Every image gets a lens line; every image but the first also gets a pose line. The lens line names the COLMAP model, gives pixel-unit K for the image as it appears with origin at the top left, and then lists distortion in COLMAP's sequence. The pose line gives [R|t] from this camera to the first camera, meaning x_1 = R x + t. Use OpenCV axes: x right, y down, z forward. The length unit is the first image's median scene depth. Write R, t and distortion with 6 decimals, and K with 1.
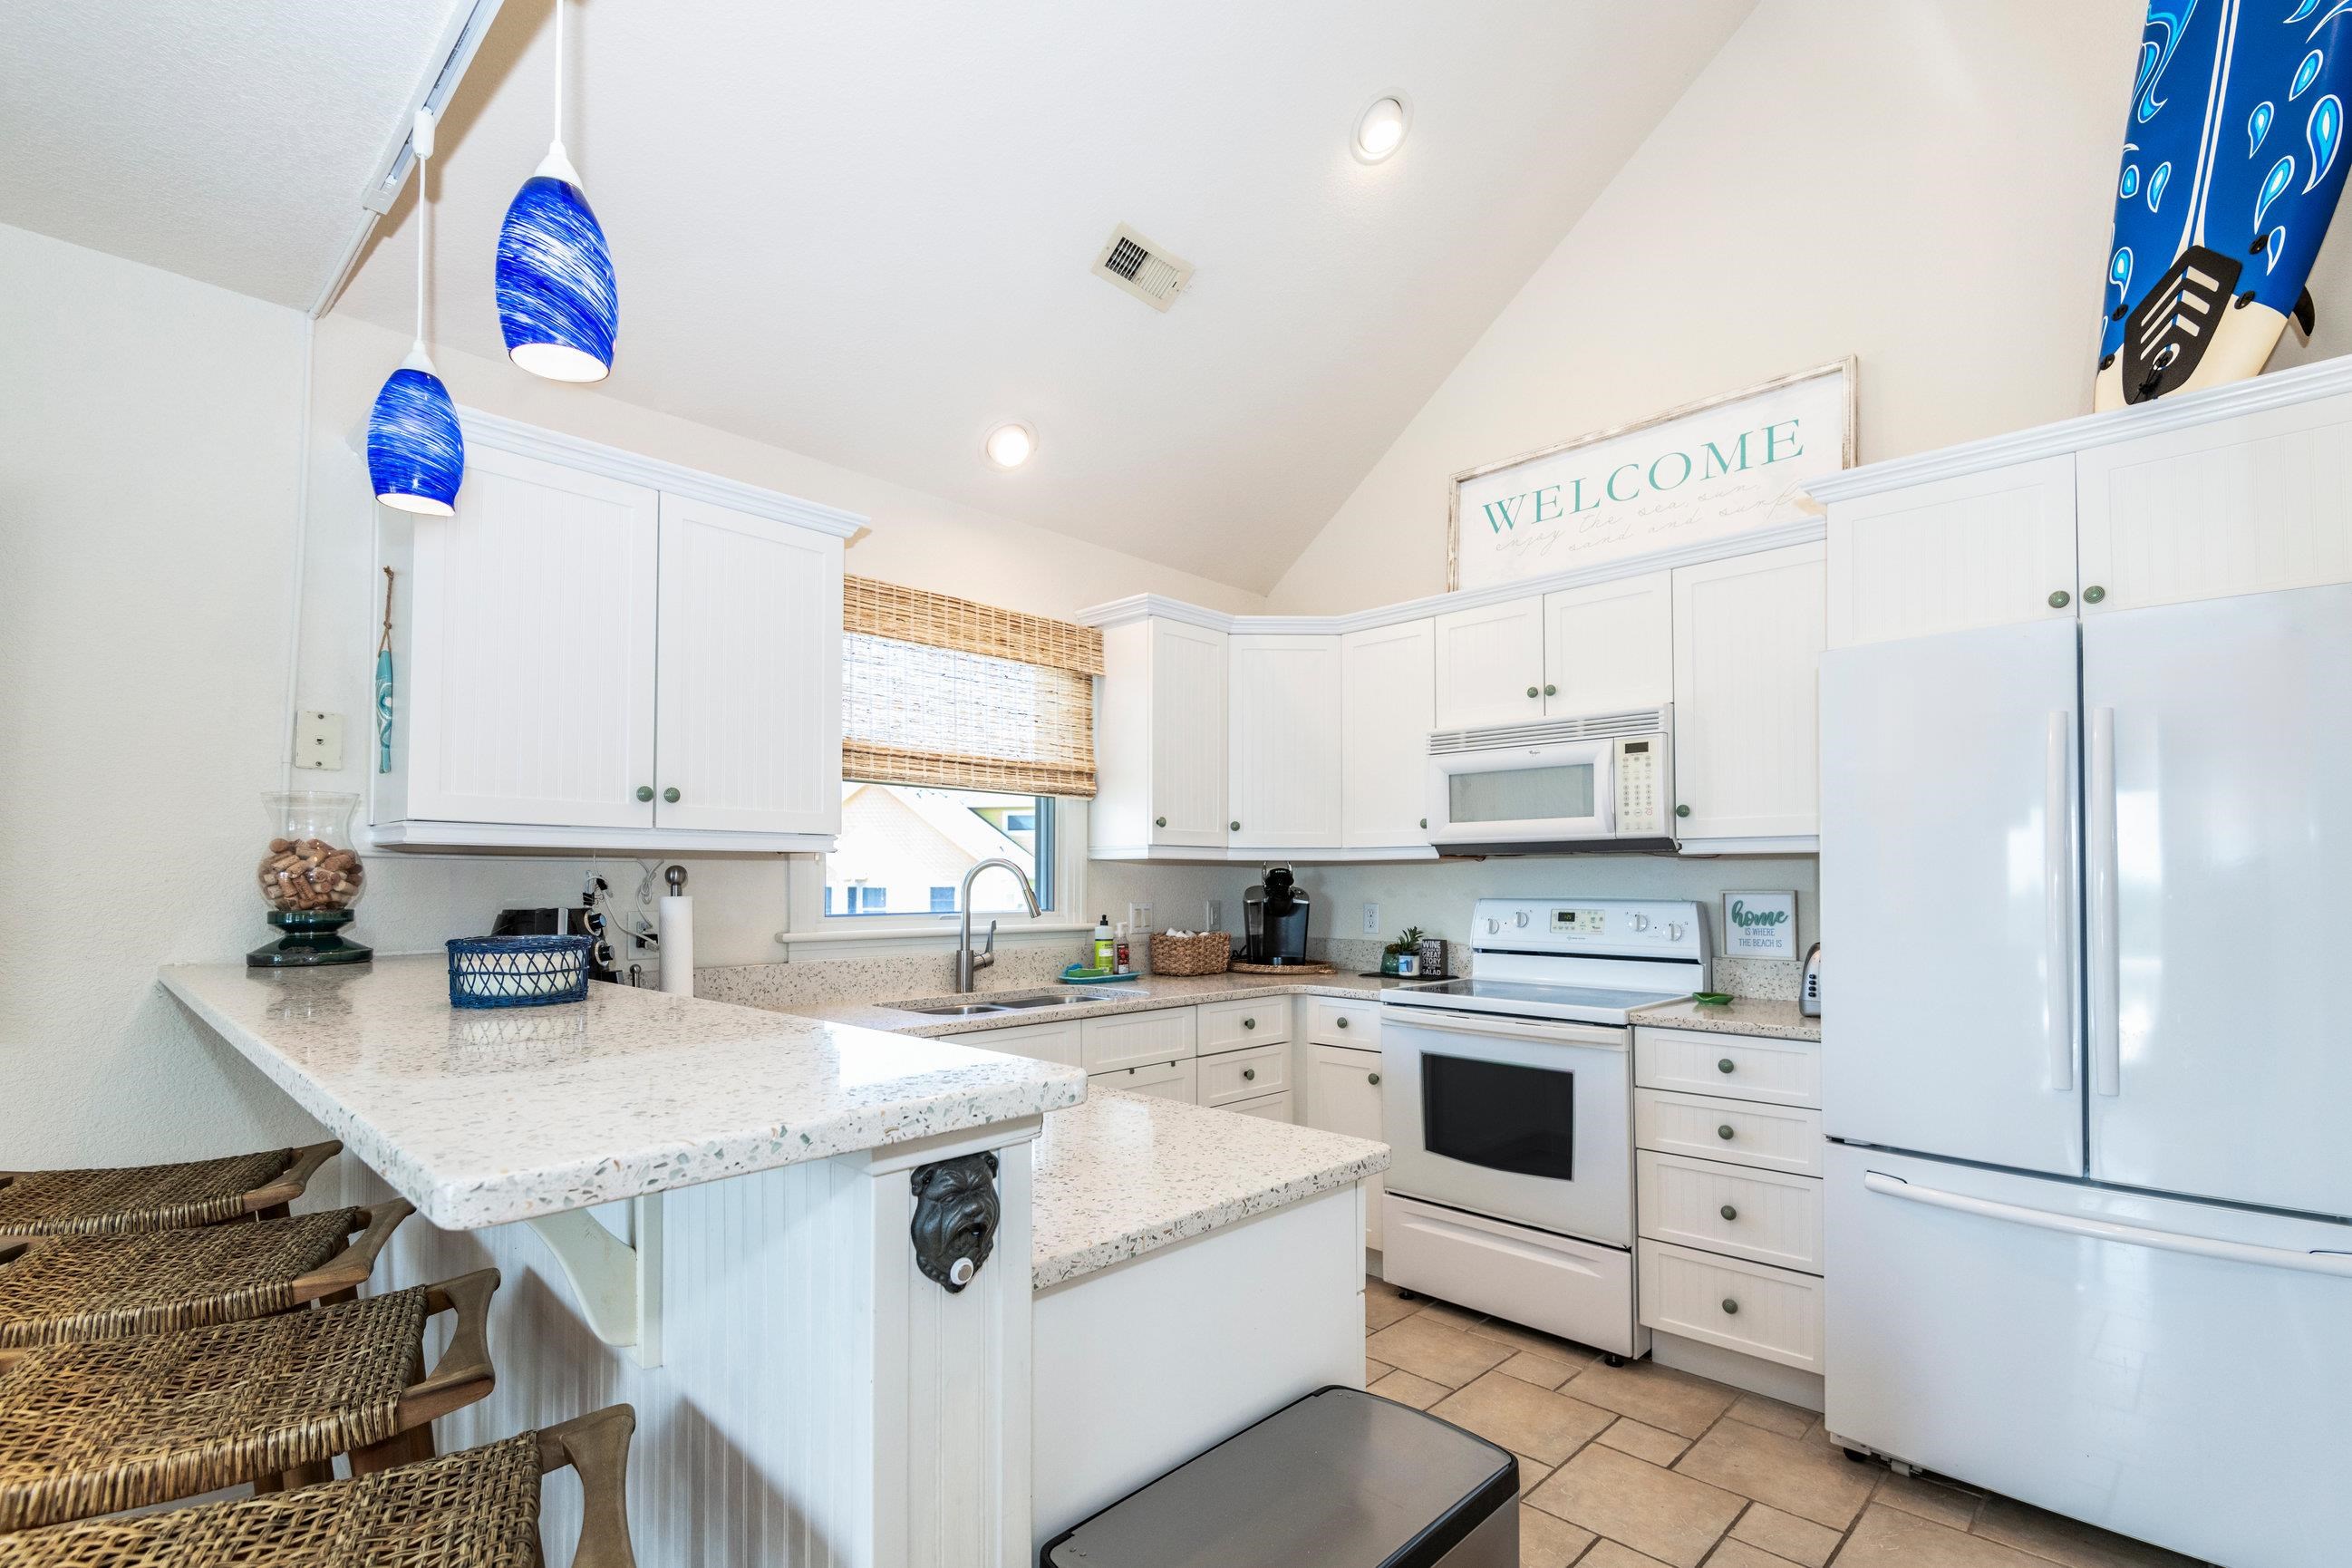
lens RADIAL K [[1092.5, 0, 1169.2], [0, 1092.5, 869.8], [0, 0, 1]] dist [0.021940, -0.008881]
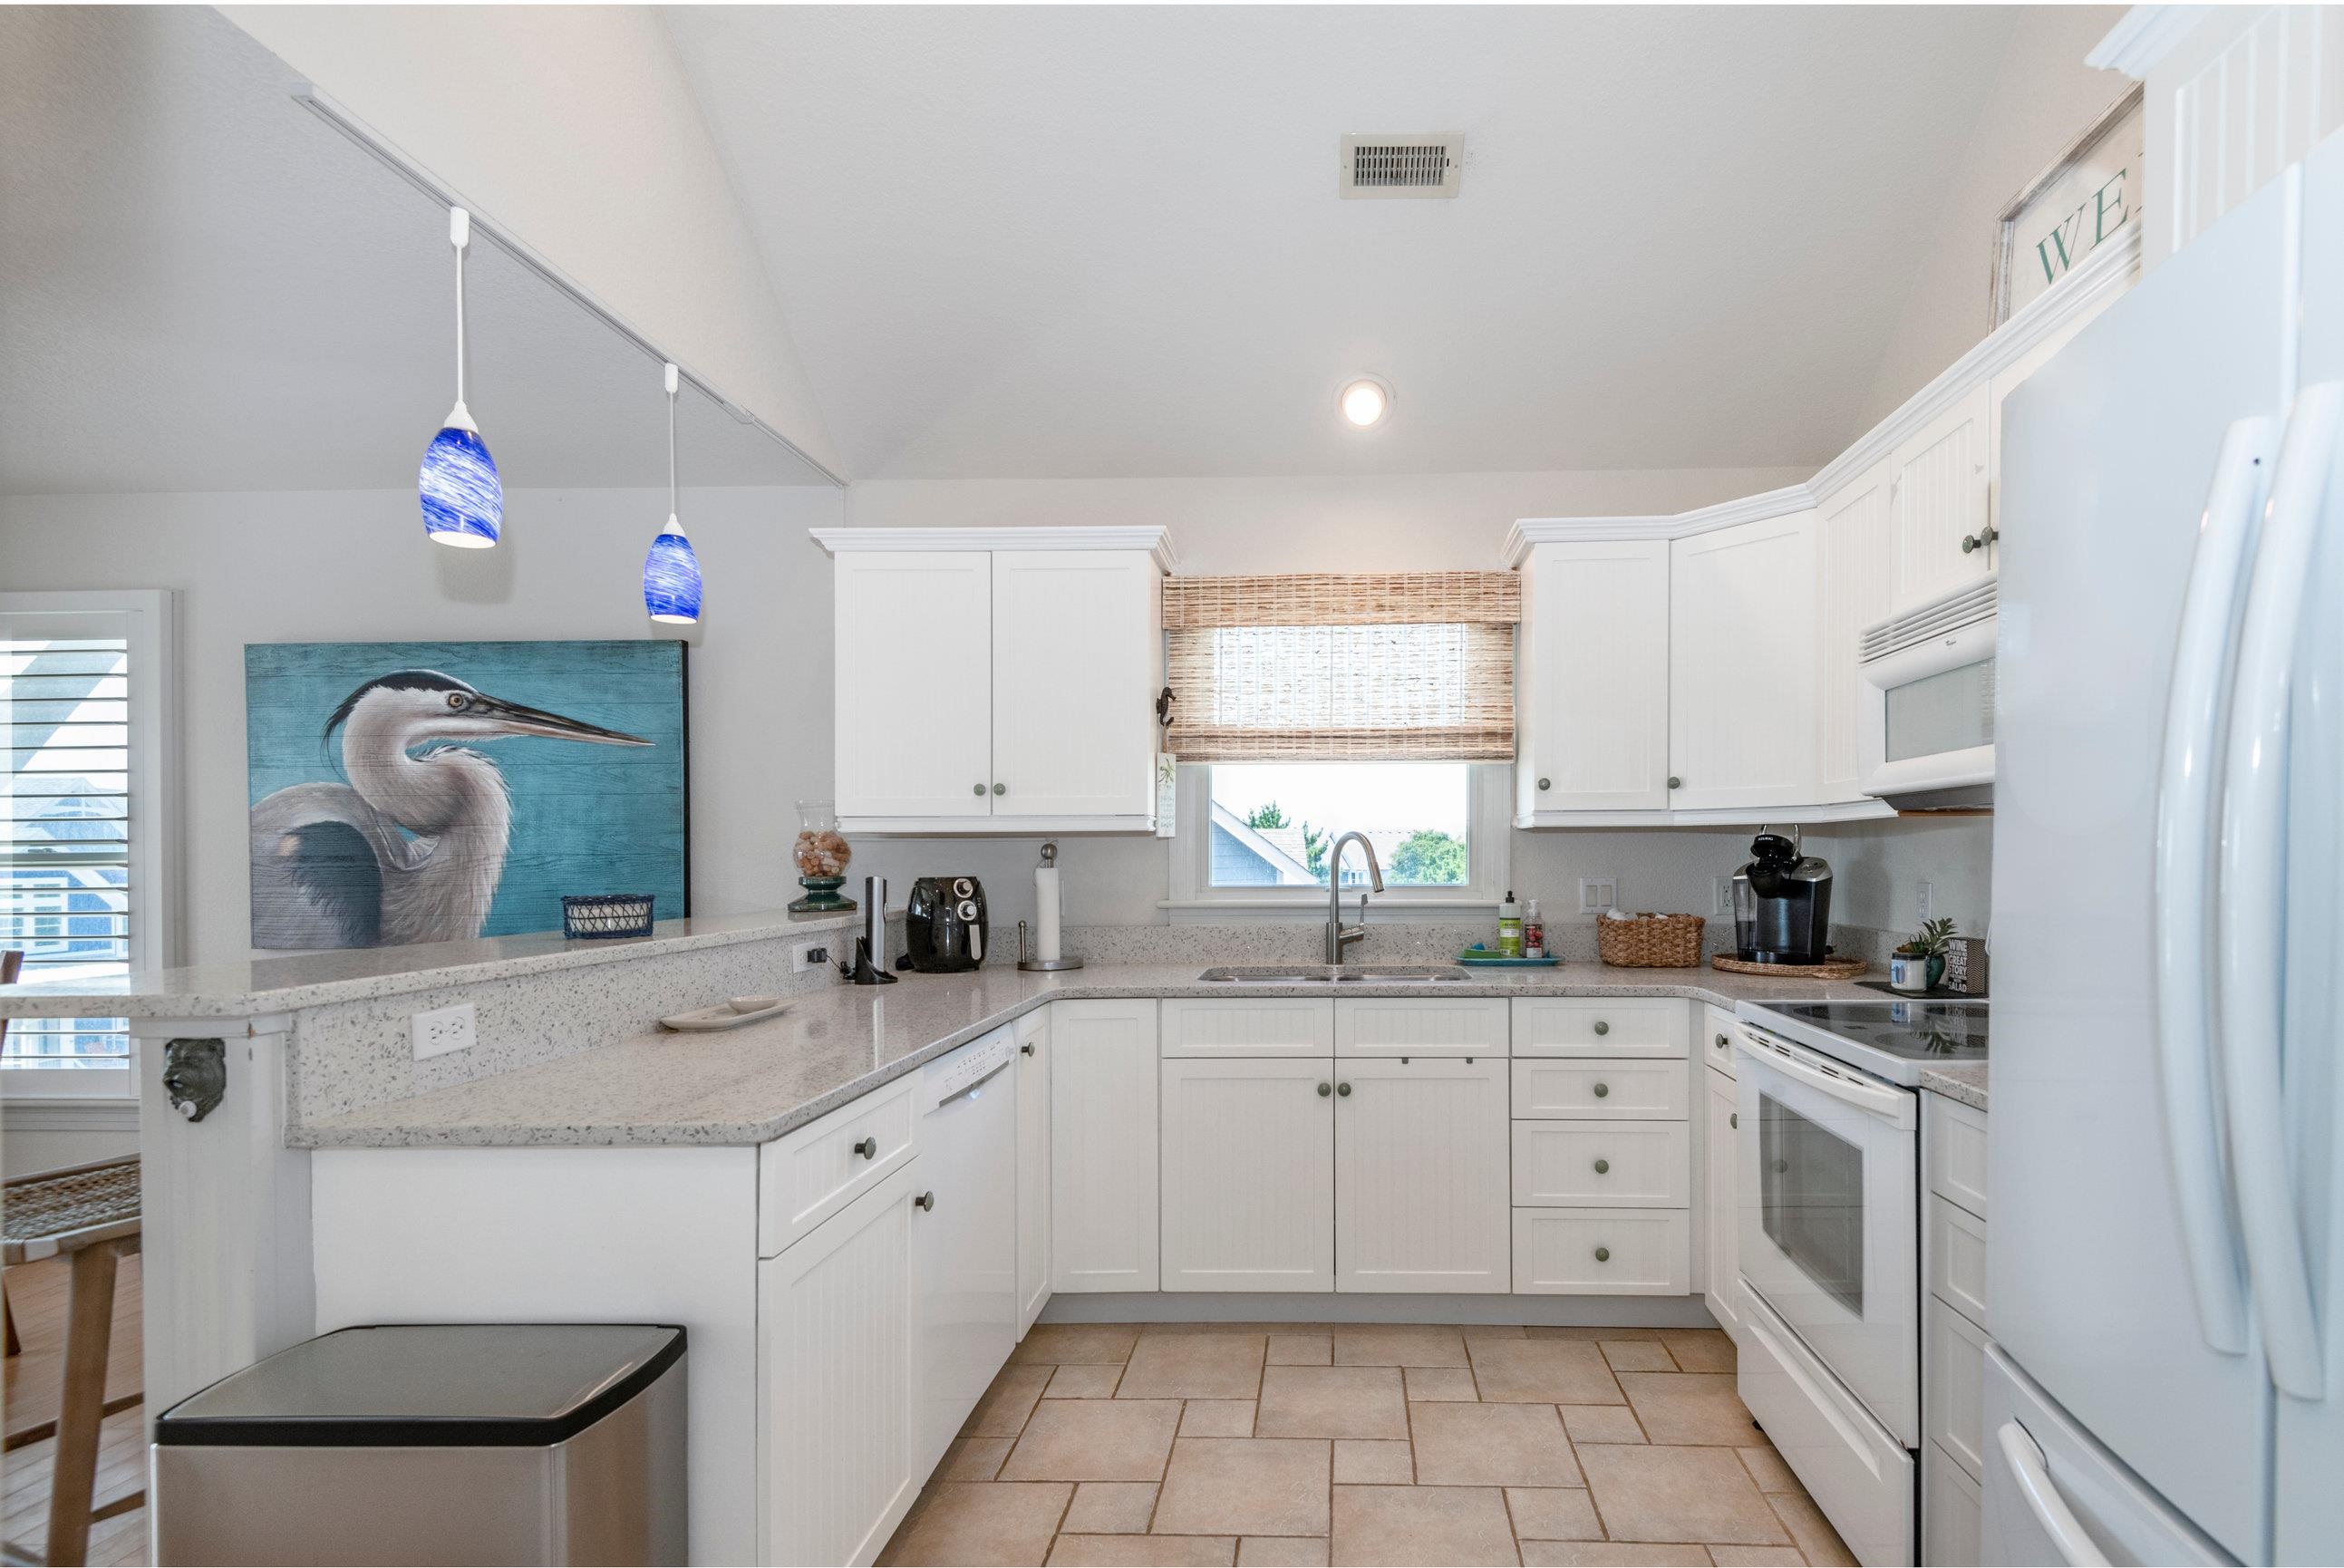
lens RADIAL K [[1088.7, 0, 1270.1], [0, 1088.7, 869.1], [0, 0, 1]] dist [0.021940, -0.008881]
pose [[0.672011, 0.004153, -0.740530, 0.514070], [0.014338, 0.999724, 0.018619, 0.004509], [0.740402, -0.023130, 0.671766, 0.279702]]
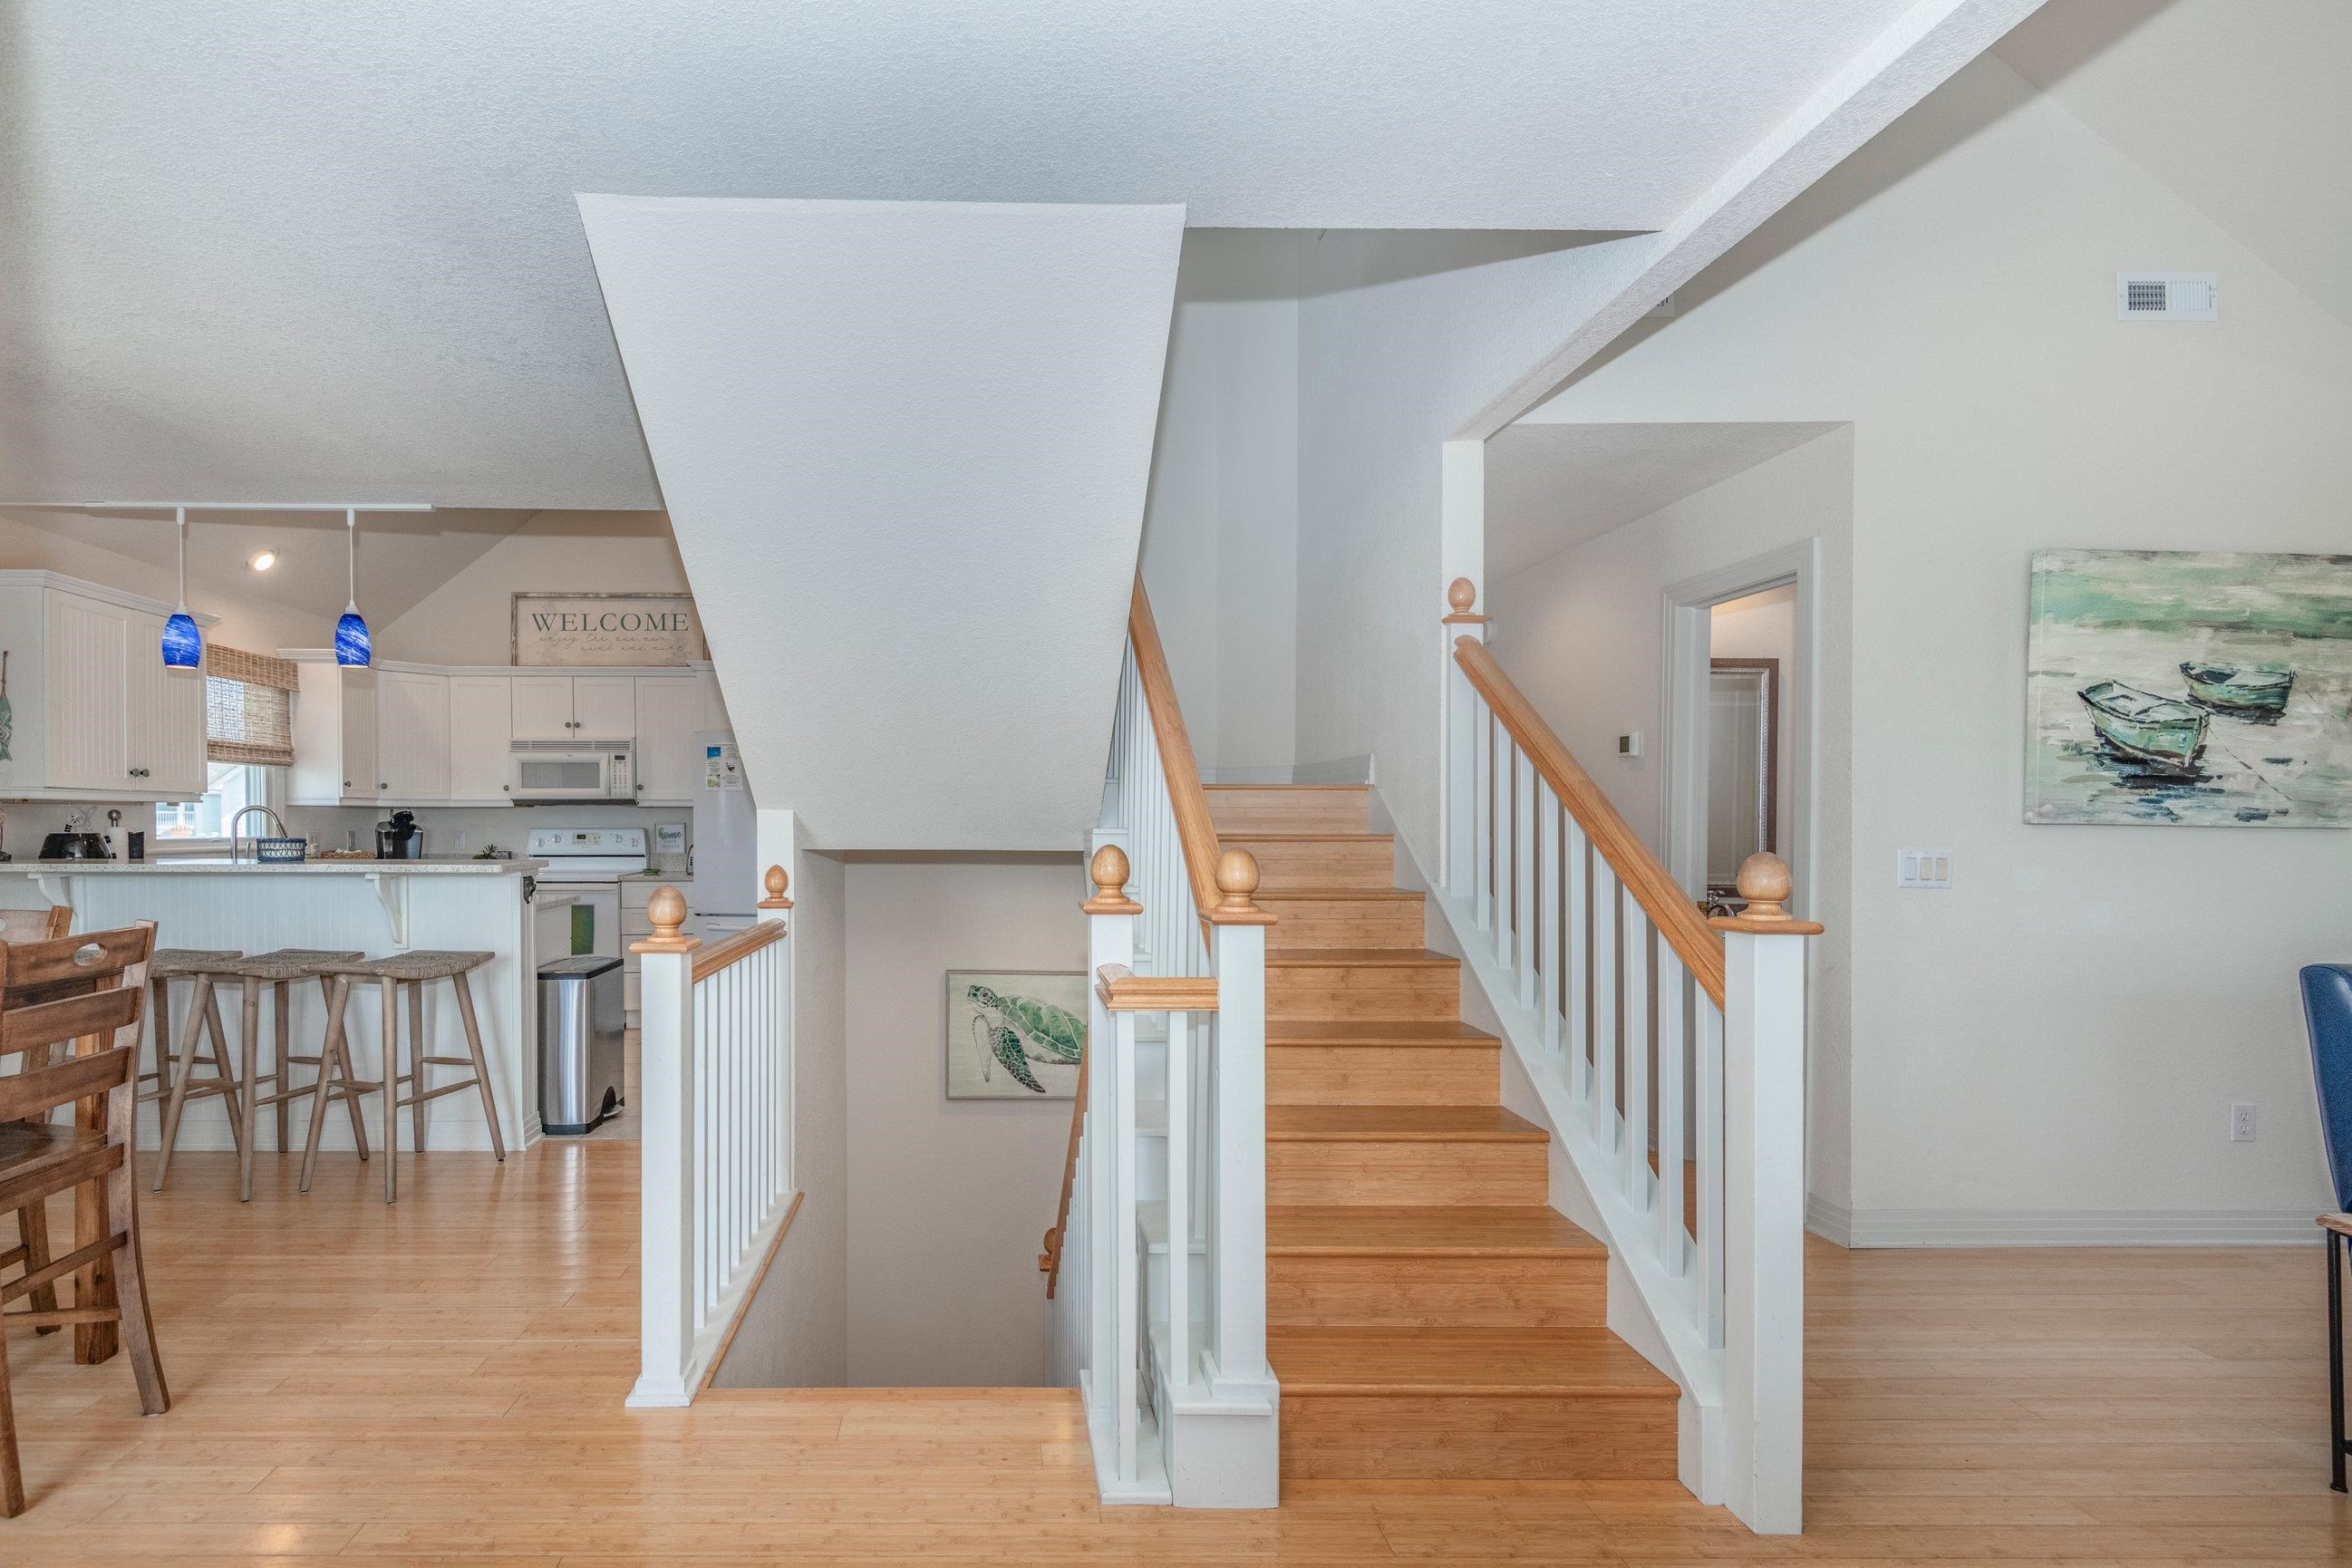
lens RADIAL K [[1200.6, 0, 1031.8], [0, 1200.6, 830.4], [0, 0, 1]] dist [-0.007044, -0.001970]
pose [[0.700483, -0.008135, 0.713623, -0.628237], [-0.005762, 0.999838, 0.017054, -0.010226], [-0.713646, -0.016058, 0.700322, -1.124650]]
